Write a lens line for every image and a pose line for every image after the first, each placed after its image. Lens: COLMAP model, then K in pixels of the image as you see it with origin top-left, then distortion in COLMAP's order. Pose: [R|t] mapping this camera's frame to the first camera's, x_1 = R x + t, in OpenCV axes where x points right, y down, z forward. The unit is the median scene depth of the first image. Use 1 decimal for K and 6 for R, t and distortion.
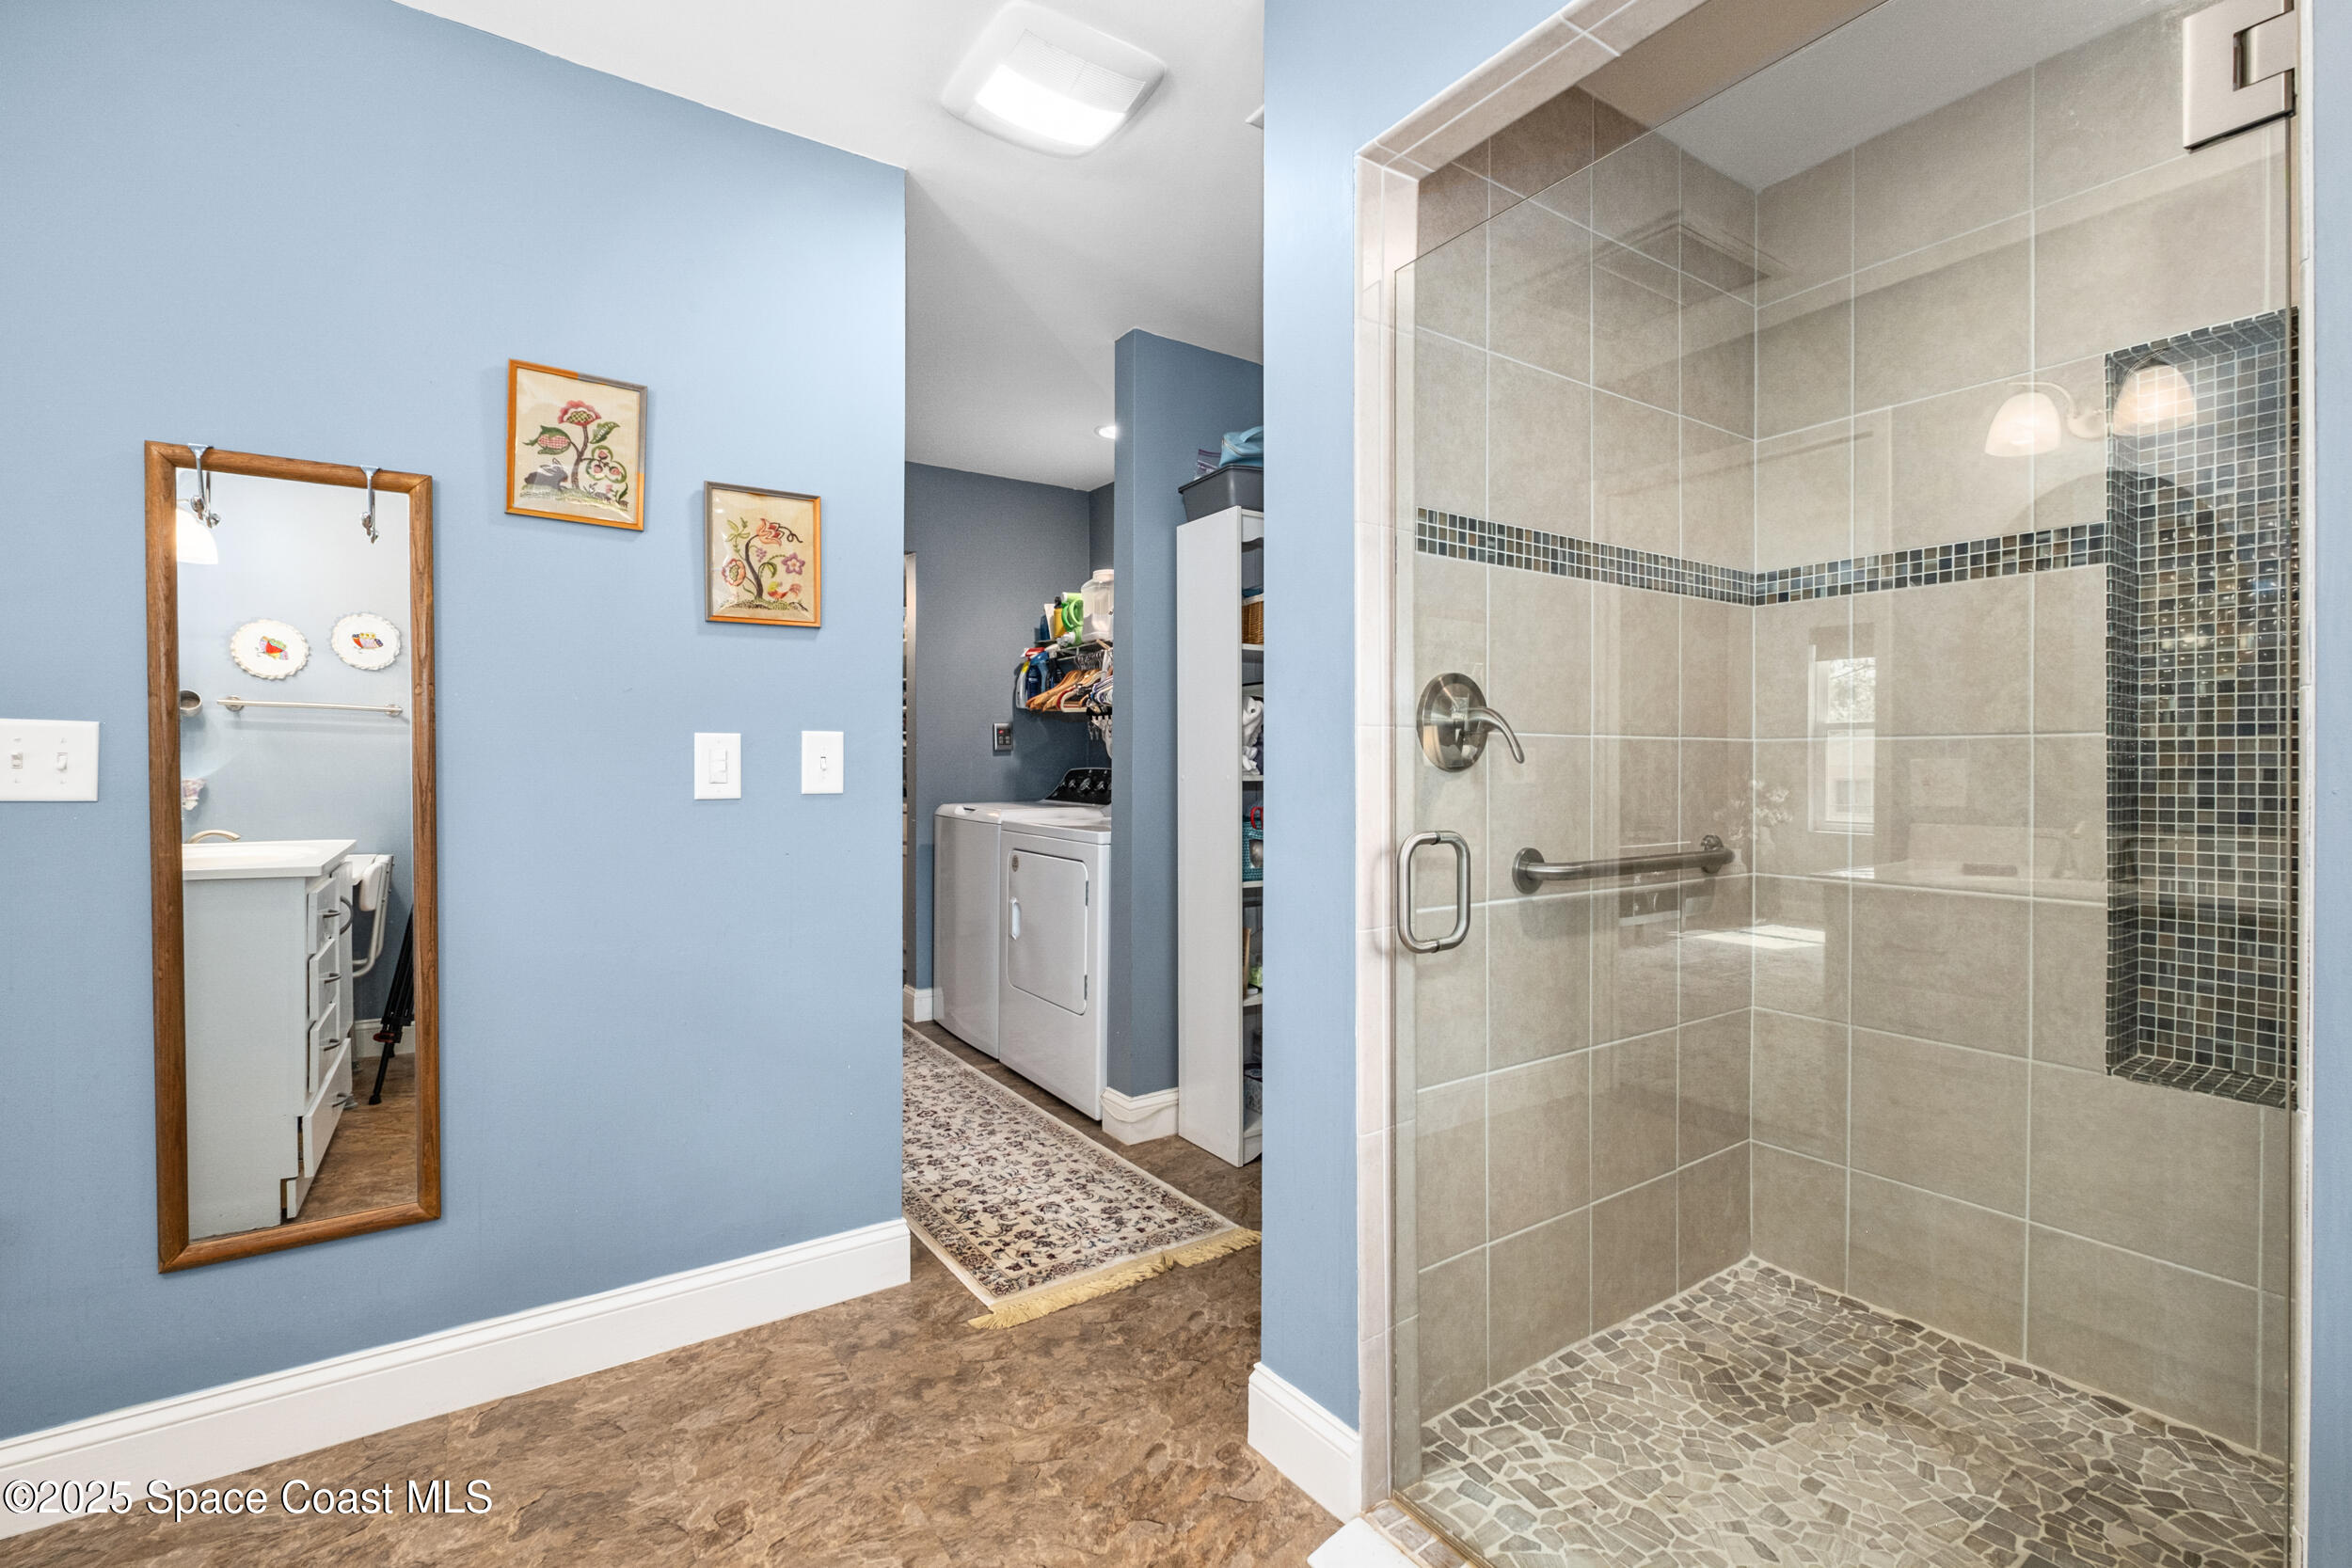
lens RADIAL K [[1022.2, 0, 1163.9], [0, 1022.2, 772.2], [0, 0, 1]] dist [-0.006401, 0.000566]
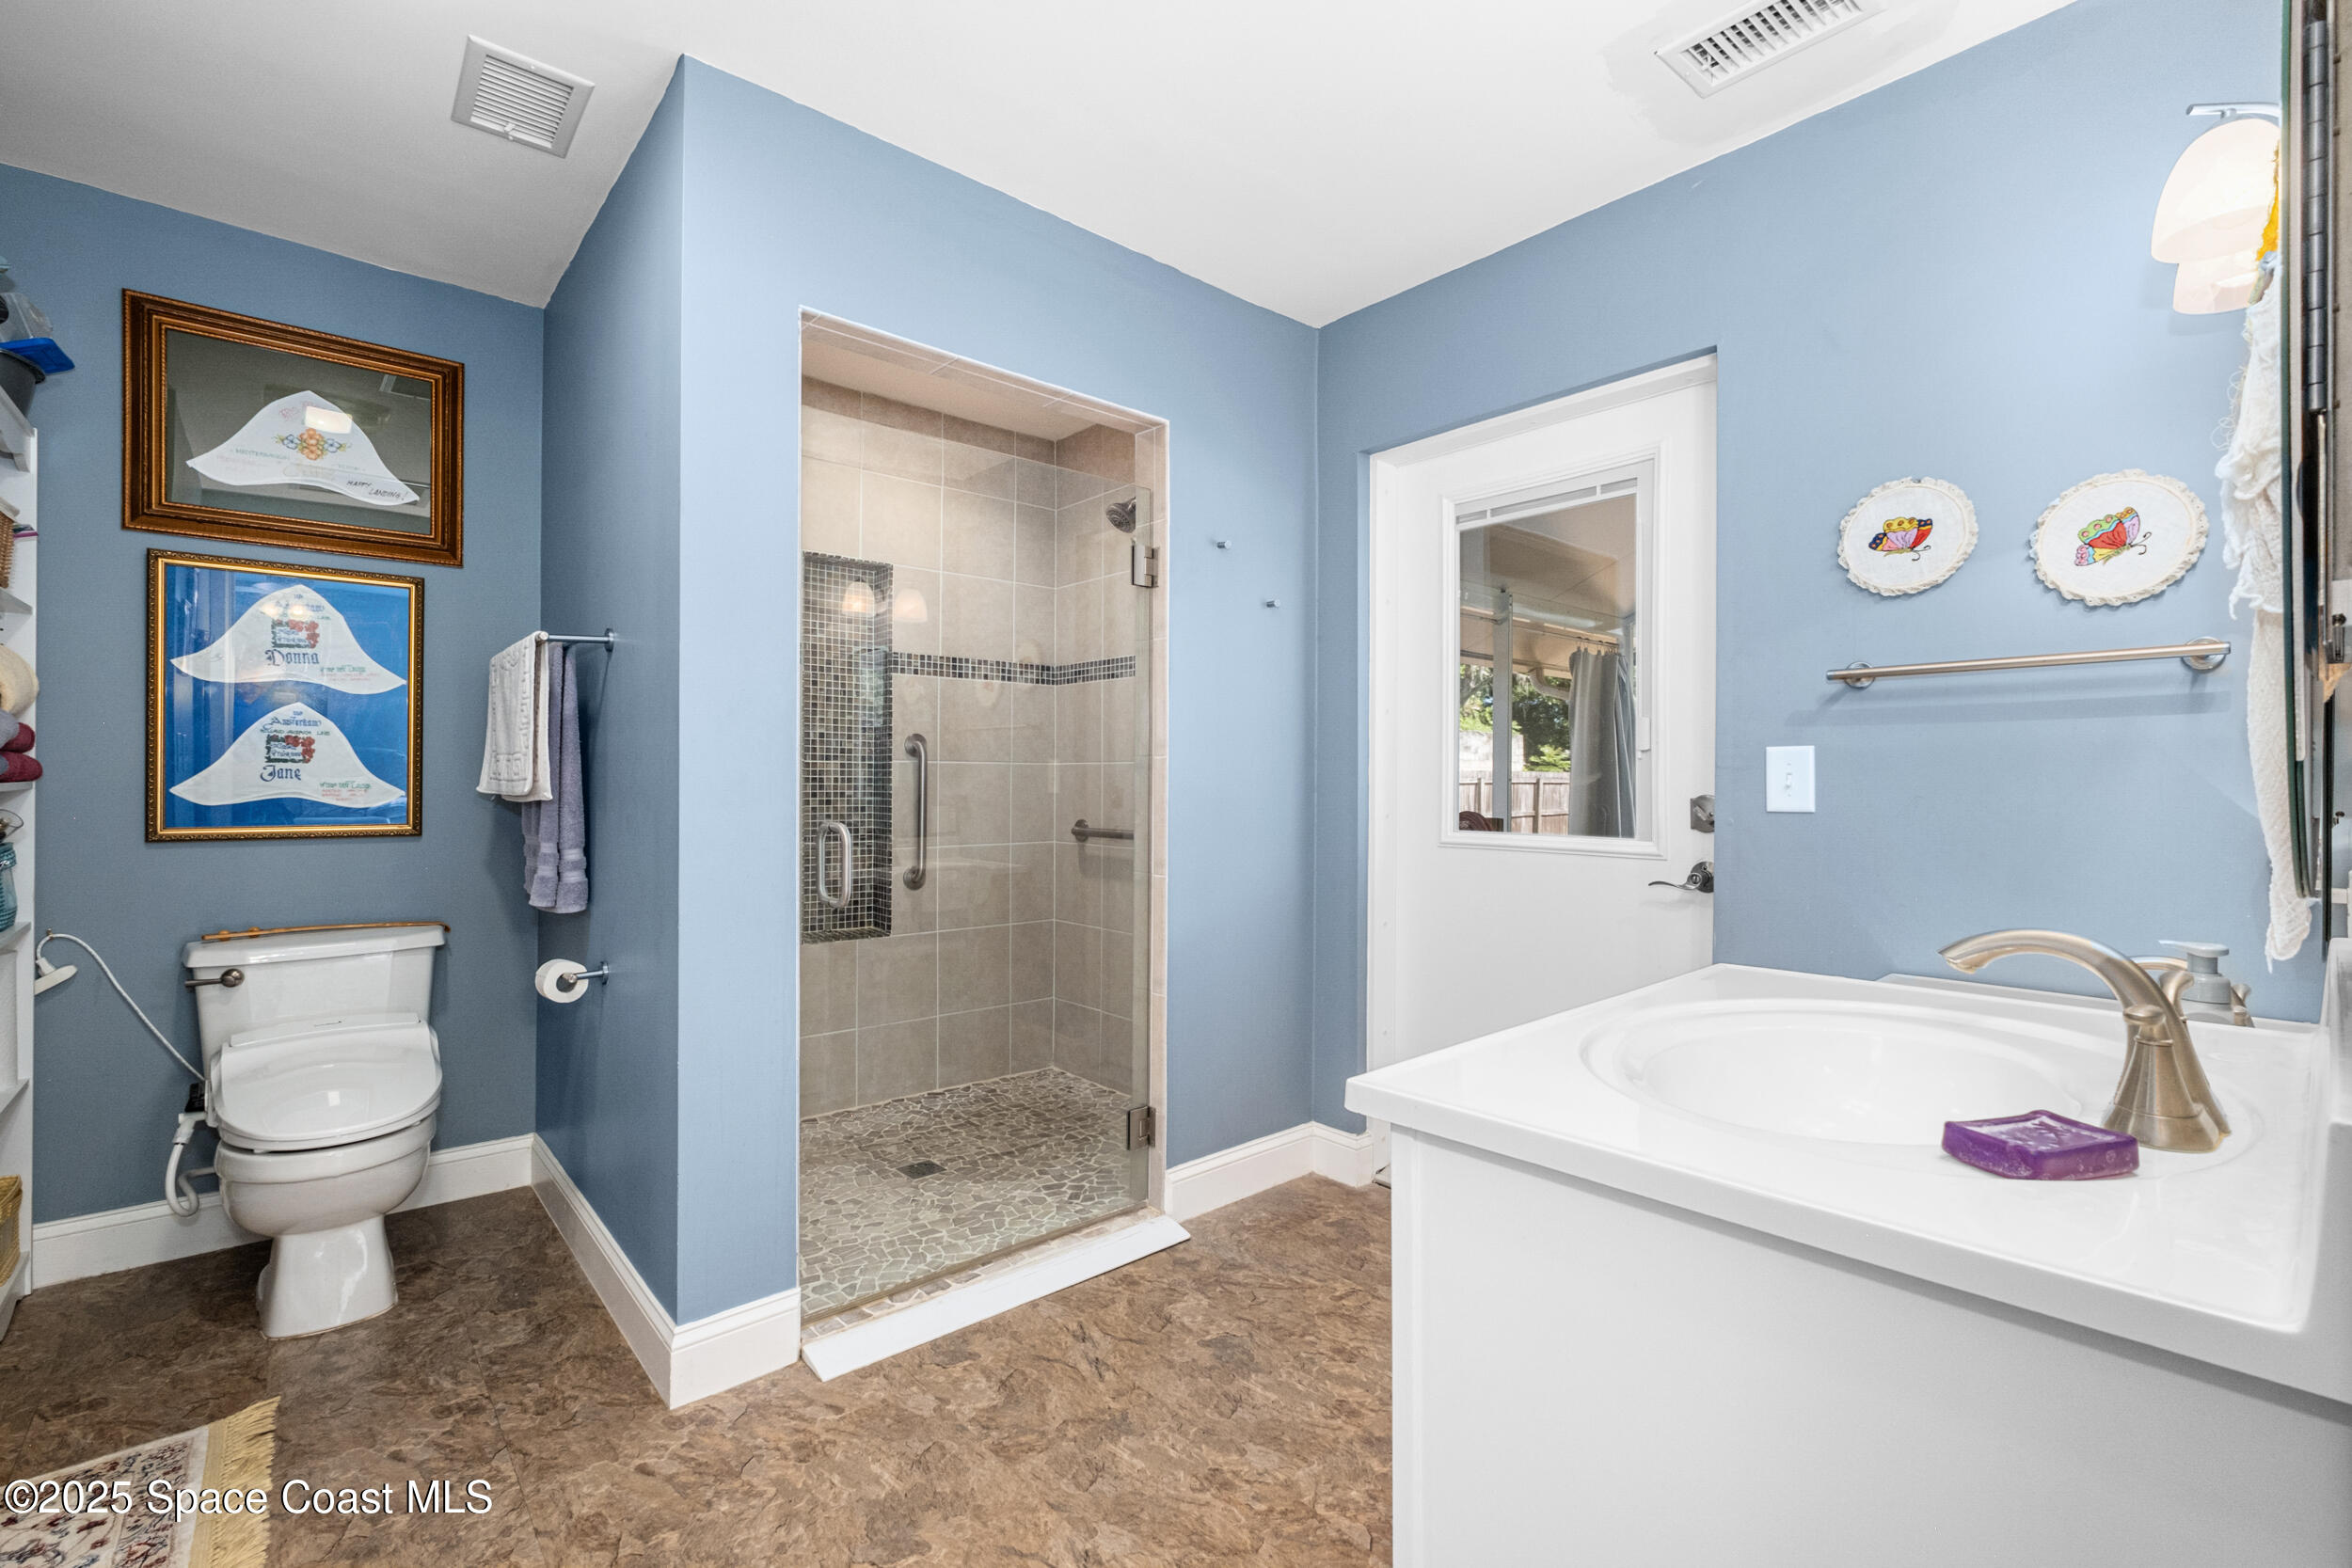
lens RADIAL K [[1024.4, 0, 1160.3], [0, 1024.4, 785.7], [0, 0, 1]] dist [-0.001203, -0.000026]
pose [[-0.123397, -0.009440, 0.992313, -0.941670], [-0.005150, 0.999947, 0.008872, -0.007705], [-0.992344, -0.004016, -0.123439, 0.566649]]
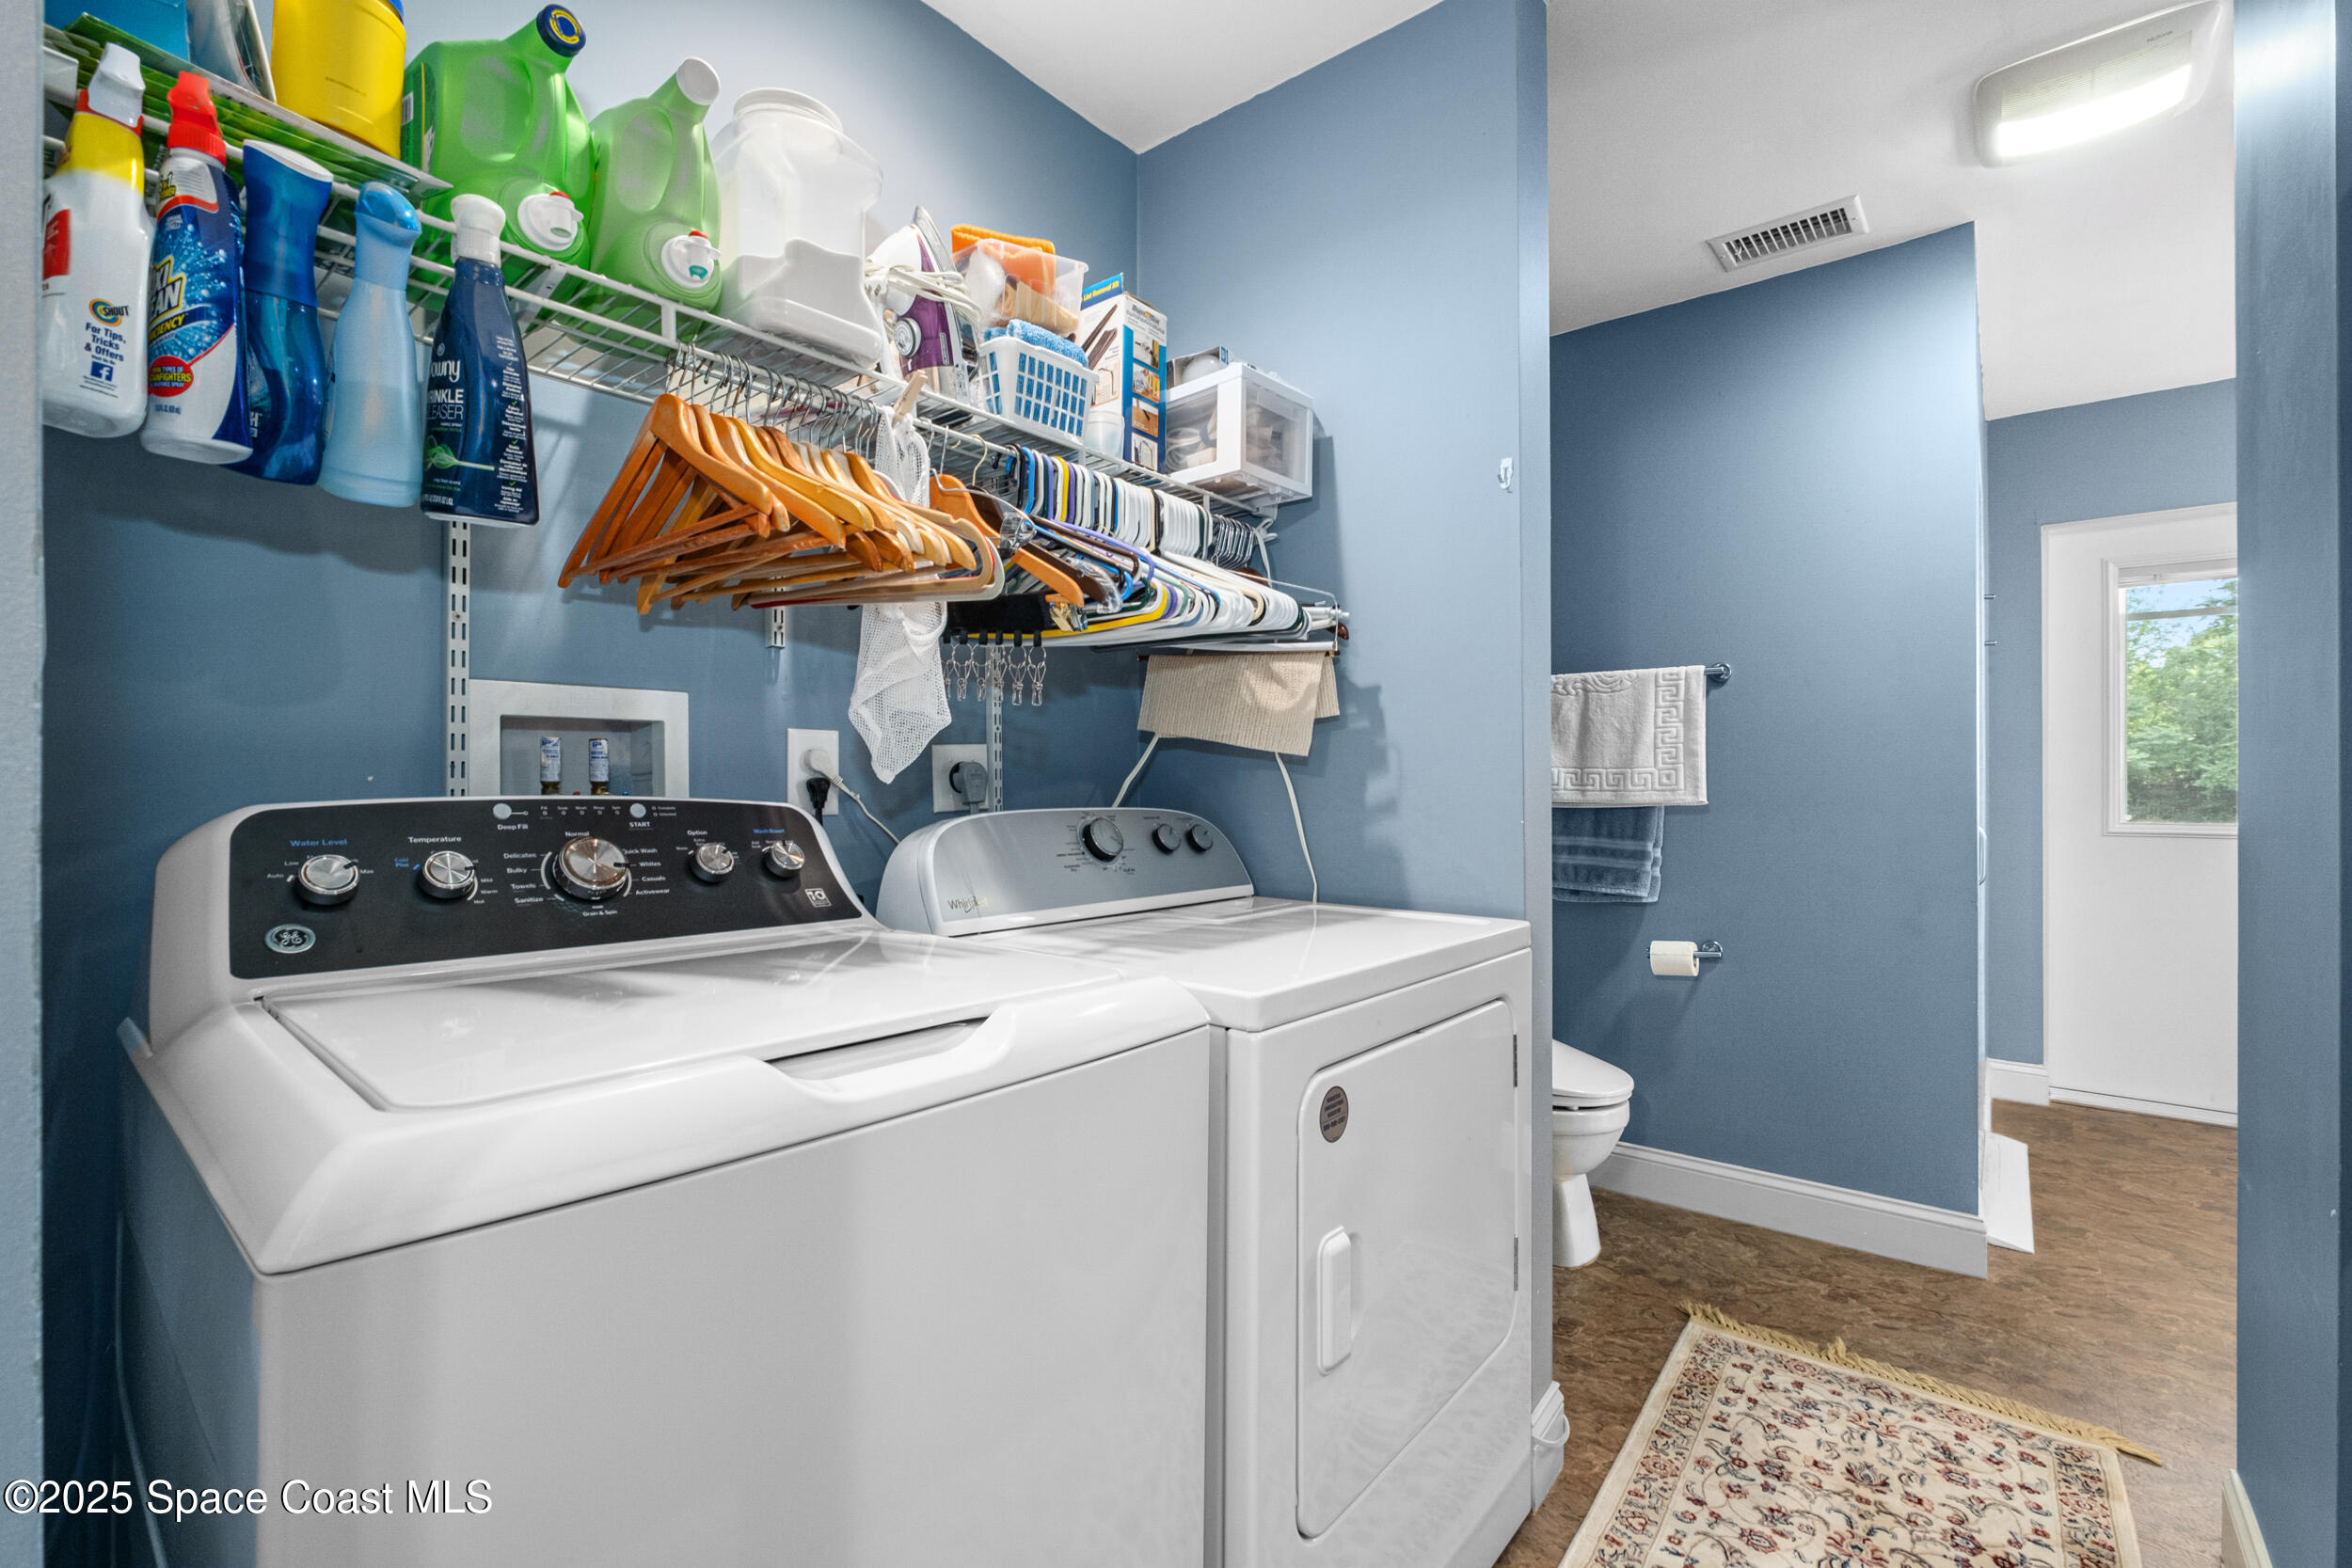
lens RADIAL K [[1033.4, 0, 1176.0], [0, 1033.4, 784.0], [0, 0, 1]] dist [-0.001010, -0.000299]
pose [[-0.300572, -0.008201, 0.953724, -0.820781], [-0.000277, 0.999964, 0.008512, -0.017321], [-0.953759, 0.002295, -0.300564, 2.220529]]
